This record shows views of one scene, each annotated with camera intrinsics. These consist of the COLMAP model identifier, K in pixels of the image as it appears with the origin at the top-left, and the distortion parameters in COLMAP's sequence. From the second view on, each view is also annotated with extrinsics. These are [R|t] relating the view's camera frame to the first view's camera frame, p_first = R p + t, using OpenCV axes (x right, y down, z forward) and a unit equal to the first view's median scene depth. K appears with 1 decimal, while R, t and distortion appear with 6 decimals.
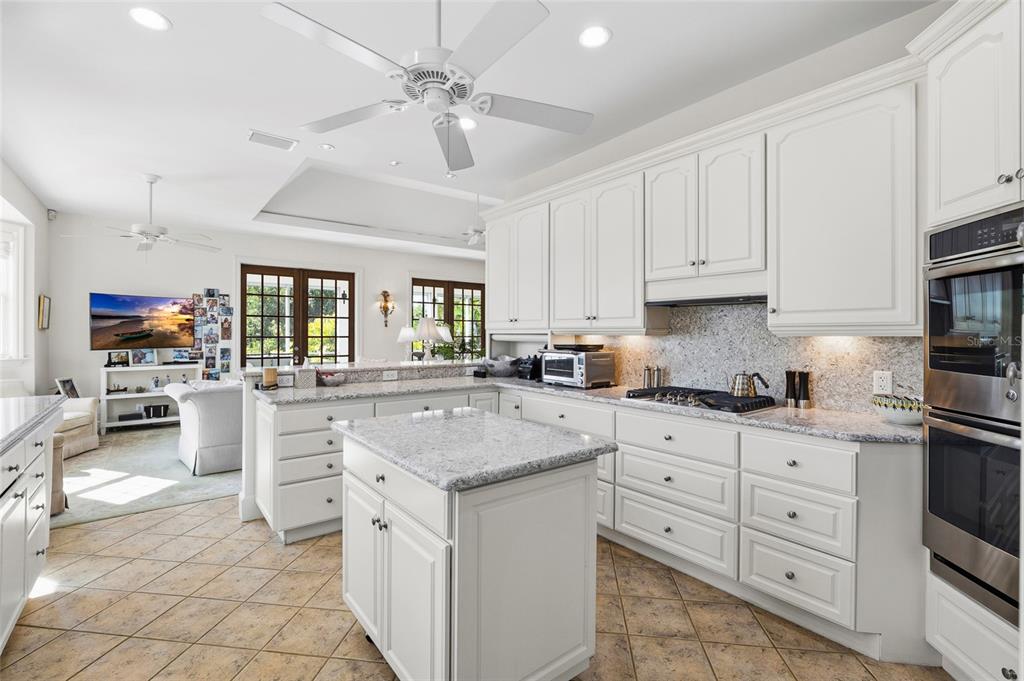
lens RADIAL K [[463.0, 0, 512.0], [0, 463.0, 340.5], [0, 0, 1]] dist [0.000261, 0.000085]
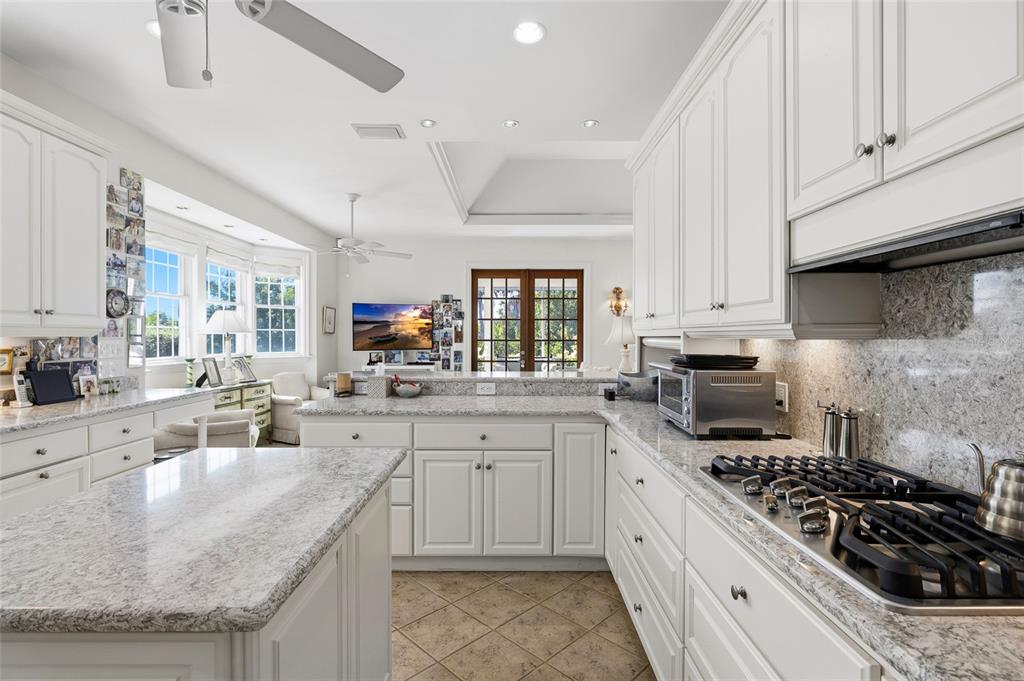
lens RADIAL K [[492.5, 0, 512.0], [0, 492.5, 340.5], [0, 0, 1]] dist [-0.000510, -0.000006]
pose [[0.790222, 0.004302, -0.612805, 0.169138], [-0.009849, 0.999935, -0.005680, -0.001756], [0.612741, 0.010524, 0.790213, 0.206049]]
